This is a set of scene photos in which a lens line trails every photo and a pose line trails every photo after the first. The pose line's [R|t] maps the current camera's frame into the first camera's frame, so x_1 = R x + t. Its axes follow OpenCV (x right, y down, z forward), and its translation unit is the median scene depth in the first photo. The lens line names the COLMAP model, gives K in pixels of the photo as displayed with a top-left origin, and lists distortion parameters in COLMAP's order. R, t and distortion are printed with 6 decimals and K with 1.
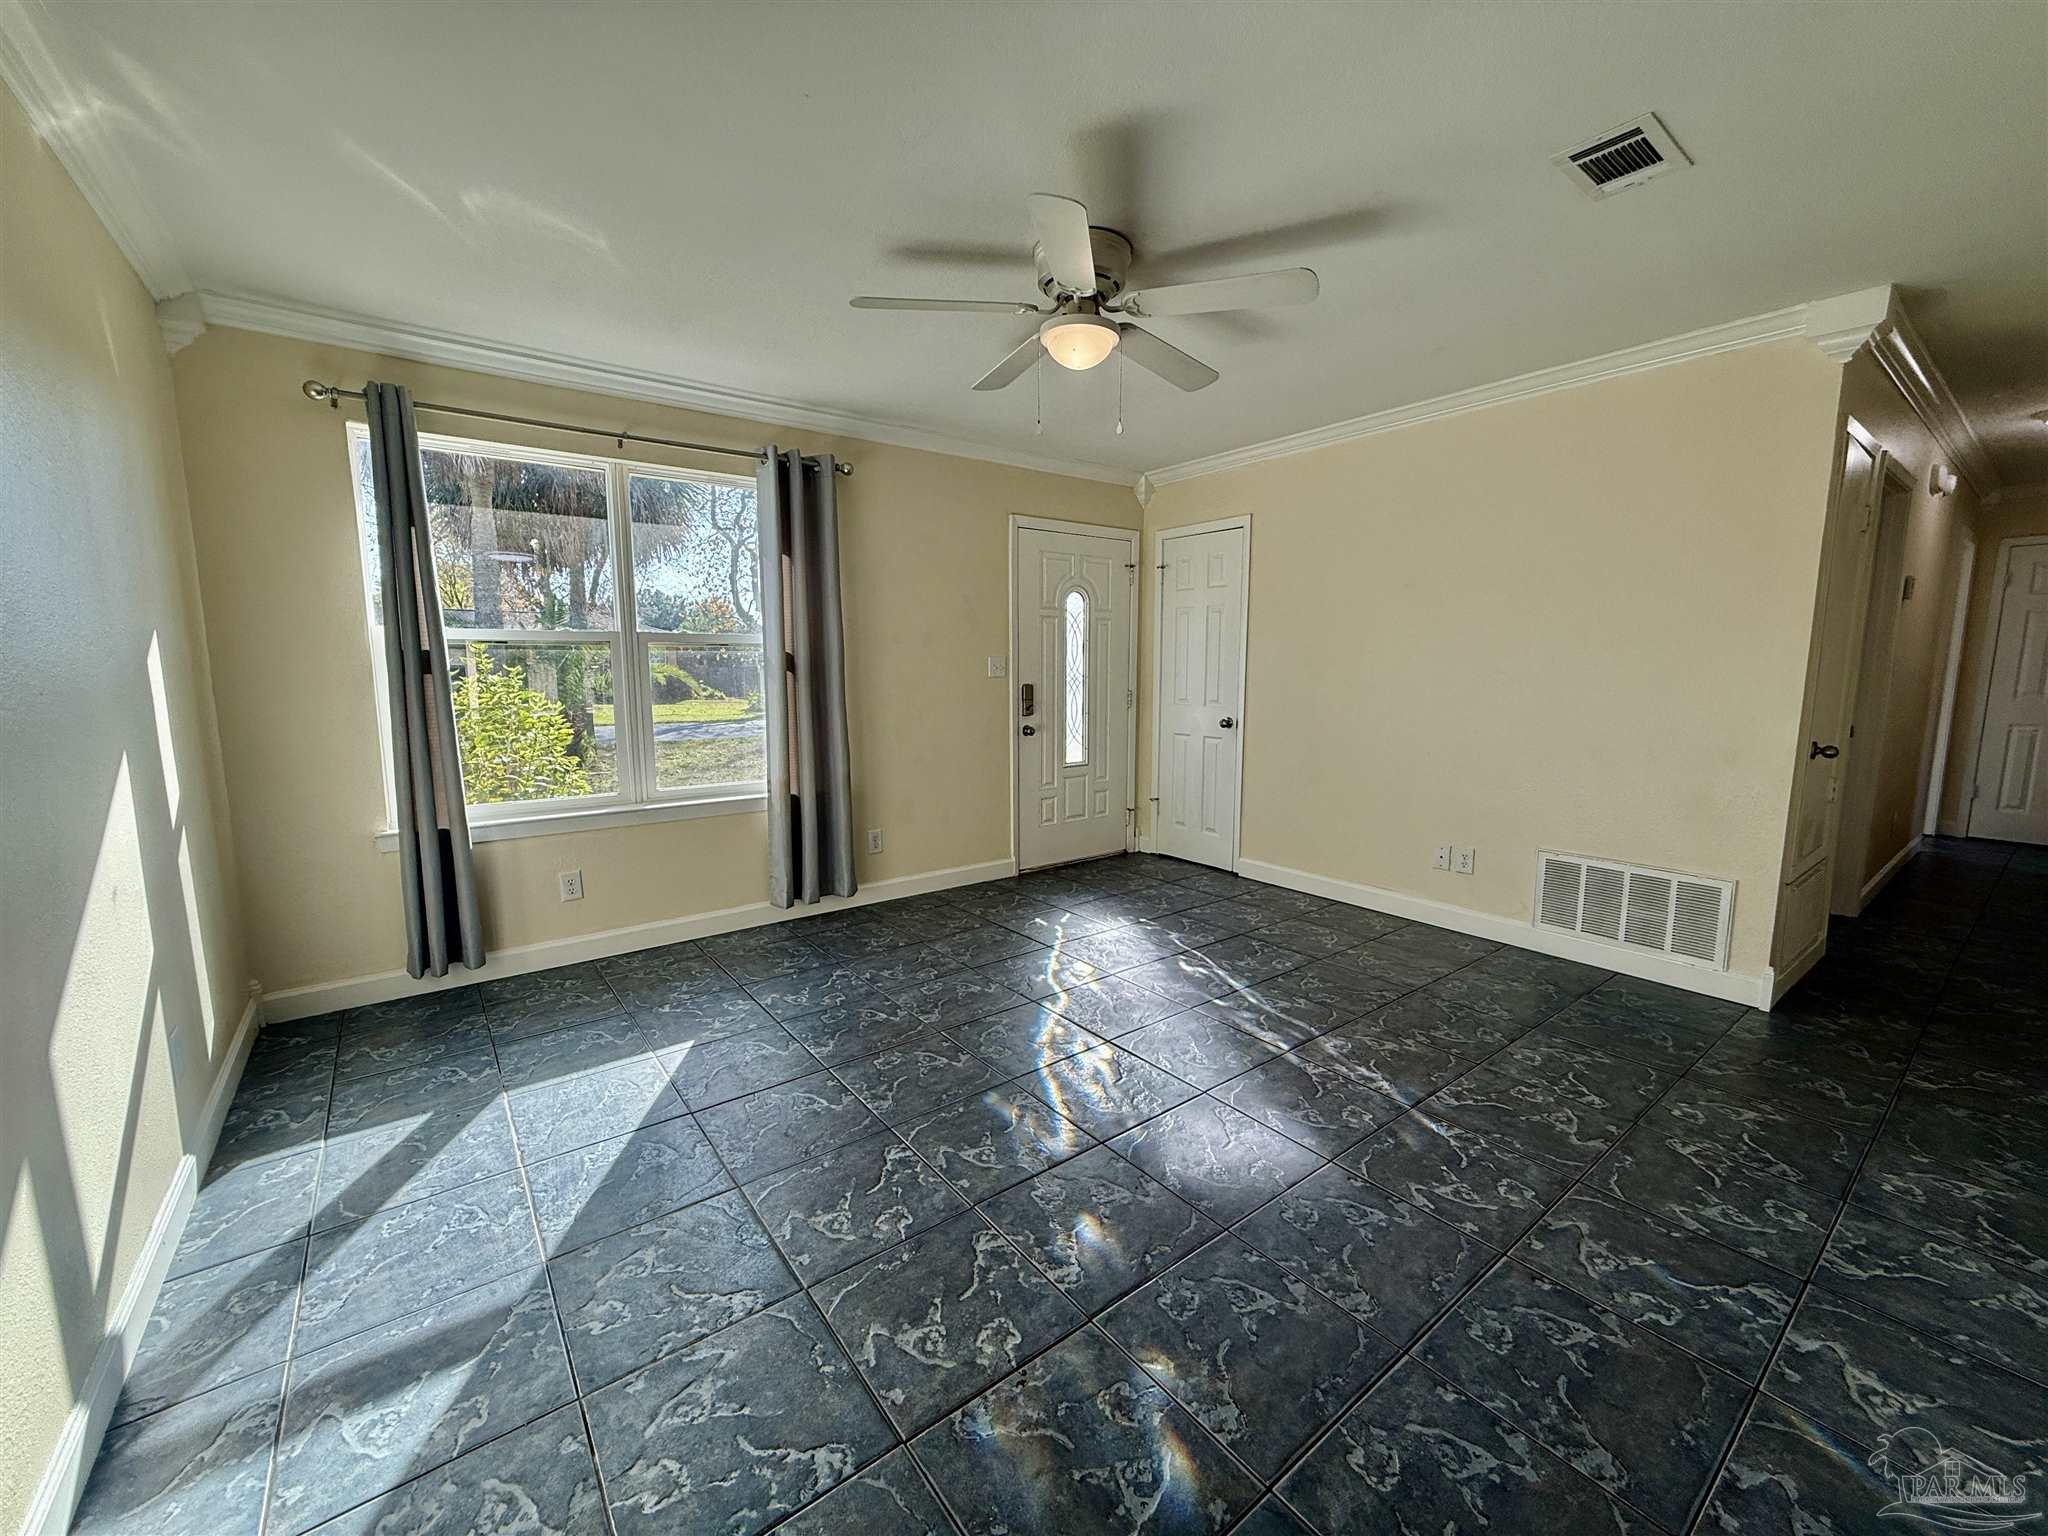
lens RADIAL K [[809.4, 0, 1020.1], [0, 809.4, 780.4], [0, 0, 1]] dist [0.001178, -0.000278]
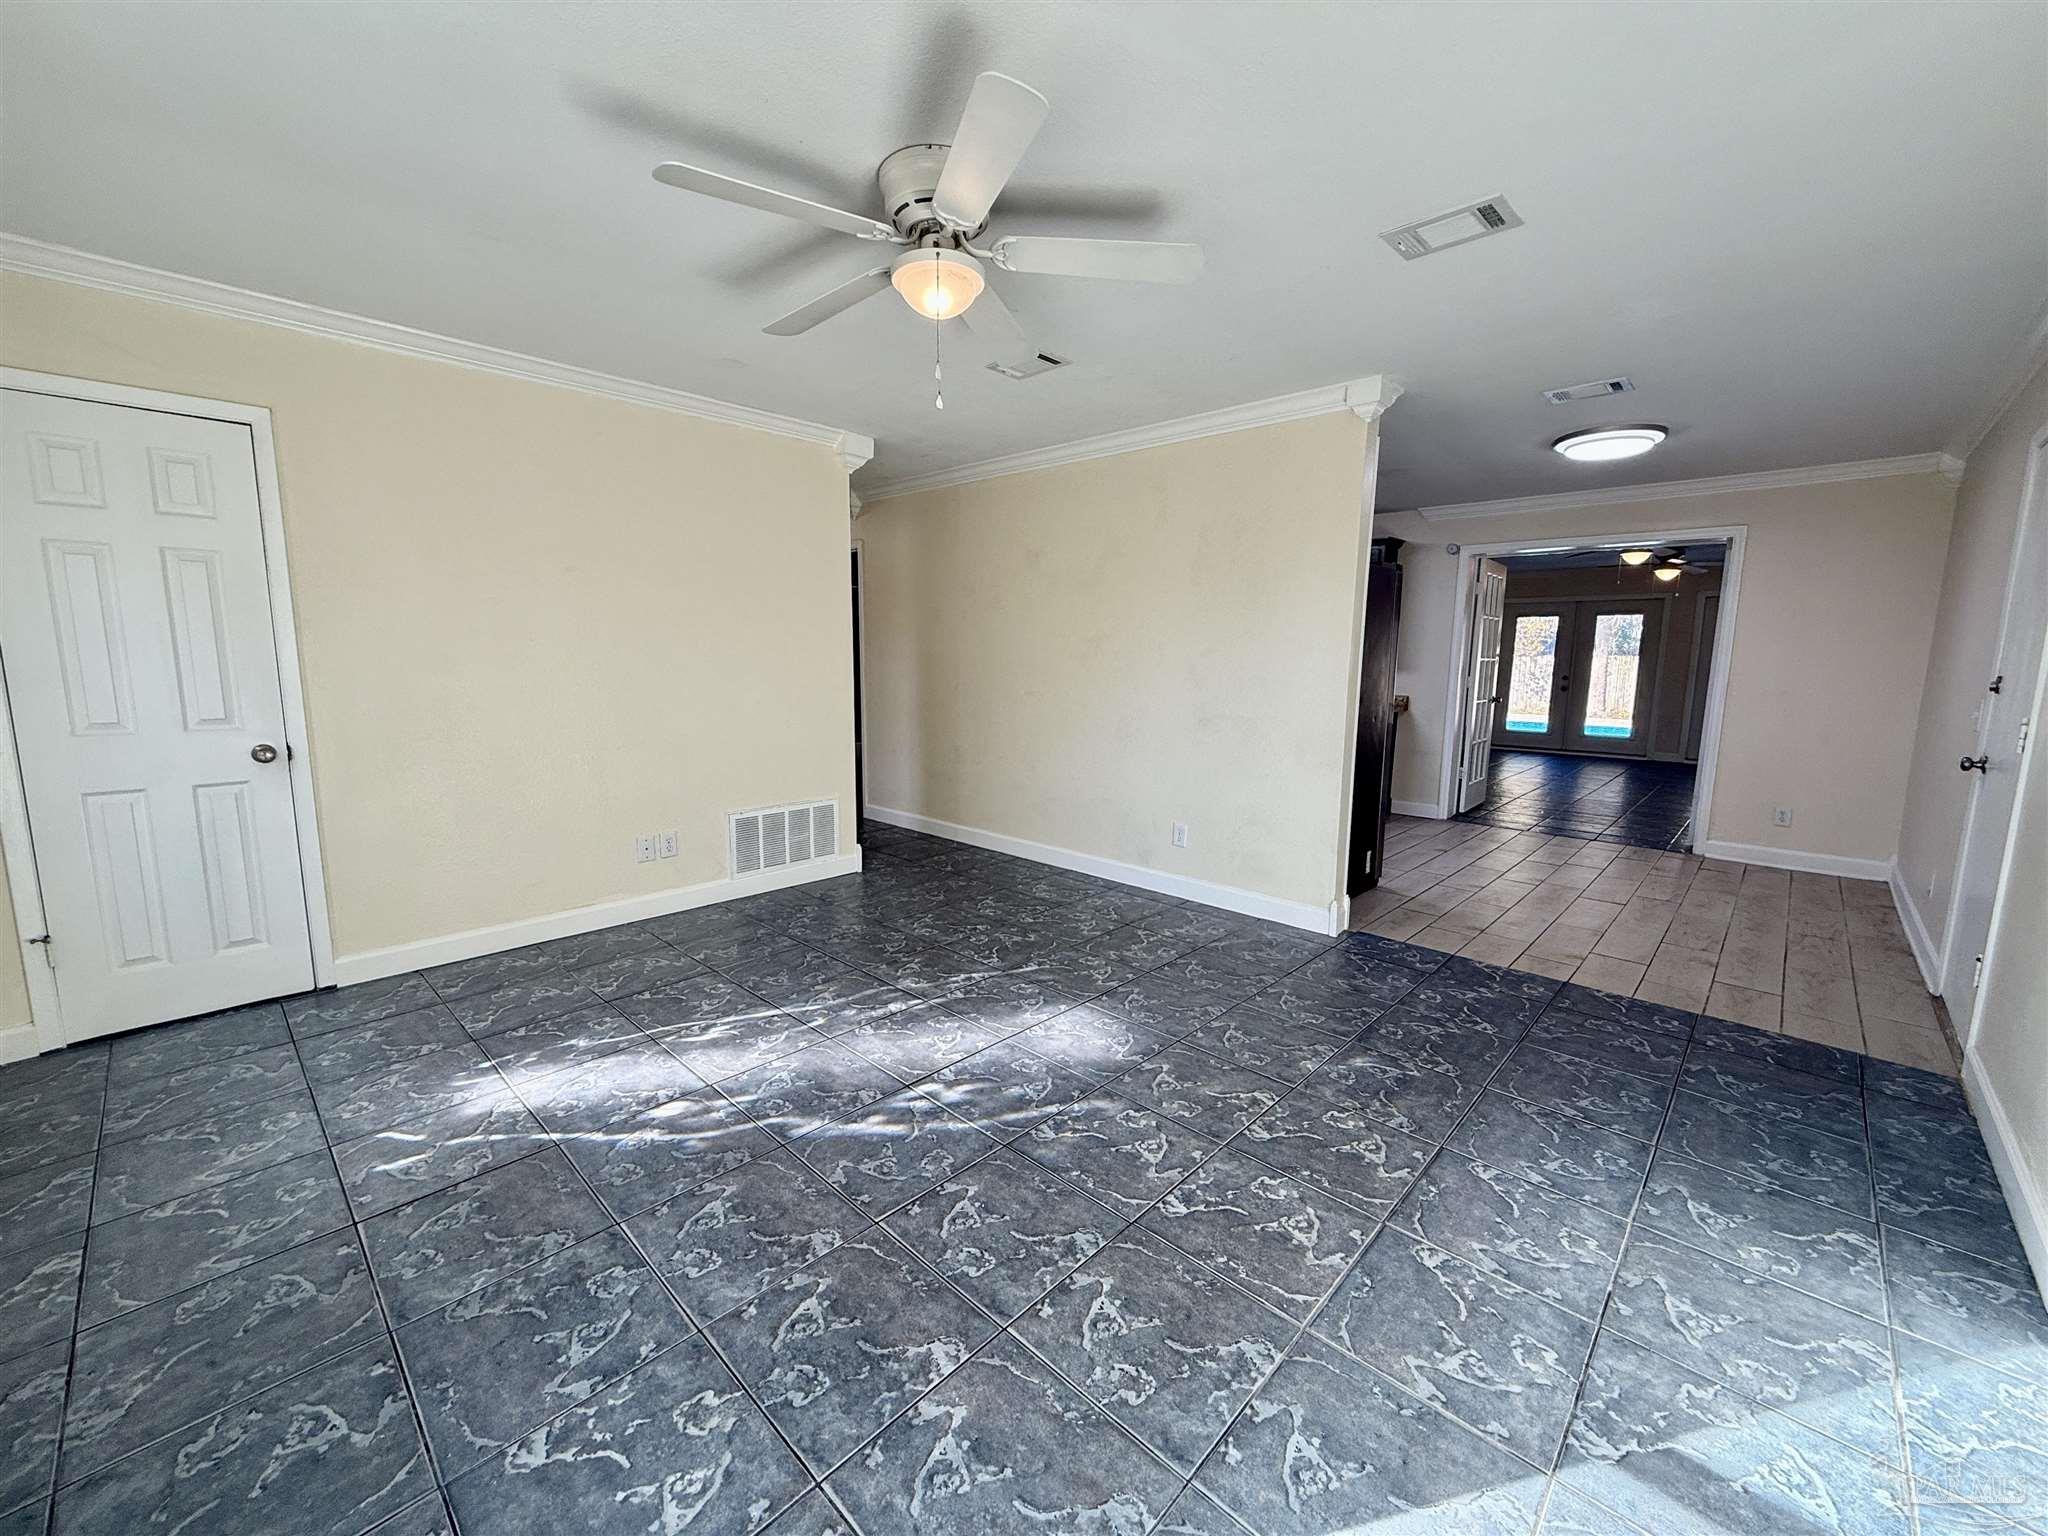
lens RADIAL K [[813.0, 0, 1021.2], [0, 813.0, 768.5], [0, 0, 1]] dist [0.000266, 0.000004]
pose [[-0.155404, -0.141744, 0.977629, -0.706576], [0.134417, 0.977413, 0.163080, -0.141408], [-0.978663, 0.156753, -0.132841, 0.907686]]
